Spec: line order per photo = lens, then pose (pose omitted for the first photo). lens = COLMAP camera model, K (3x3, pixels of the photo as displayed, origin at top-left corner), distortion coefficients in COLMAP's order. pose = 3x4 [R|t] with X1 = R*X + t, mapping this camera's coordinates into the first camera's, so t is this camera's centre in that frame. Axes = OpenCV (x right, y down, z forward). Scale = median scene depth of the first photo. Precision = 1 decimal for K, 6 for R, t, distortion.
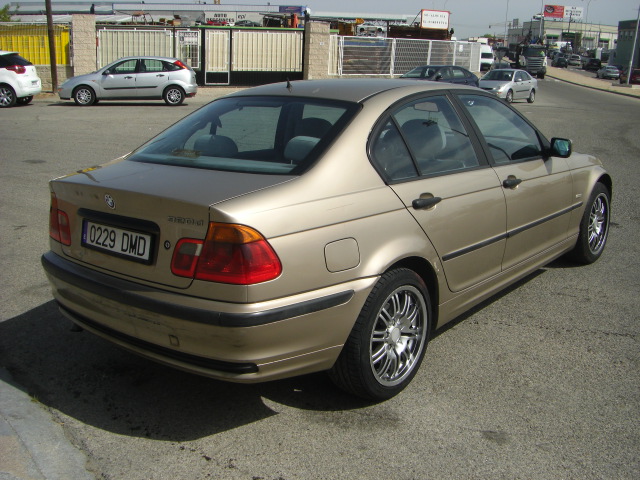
lens RADIAL K [[716.0, 0, 322.1], [0, 716.0, 238.8], [0, 0, 1]] dist [-0.137981, 0.000000]
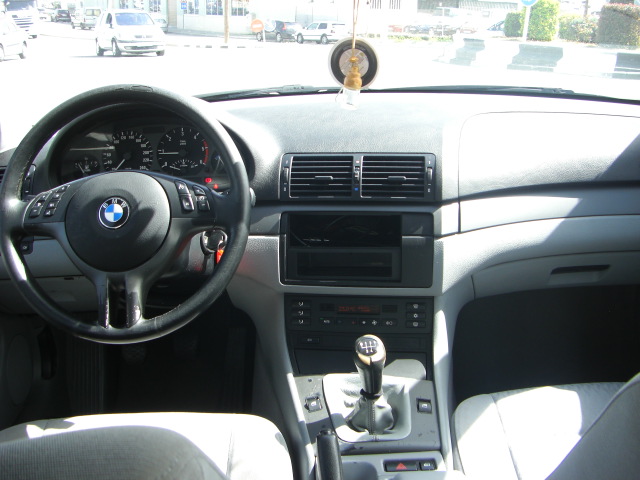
lens RADIAL K [[716.0, 0, 321.7], [0, 716.0, 236.2], [0, 0, 1]] dist [-0.137981, 0.000000]
pose [[0.750047, -0.213598, 0.625943, -0.007518], [0.177043, 0.976718, 0.121153, -0.222031], [-0.637248, 0.019948, 0.770401, 1.354196]]
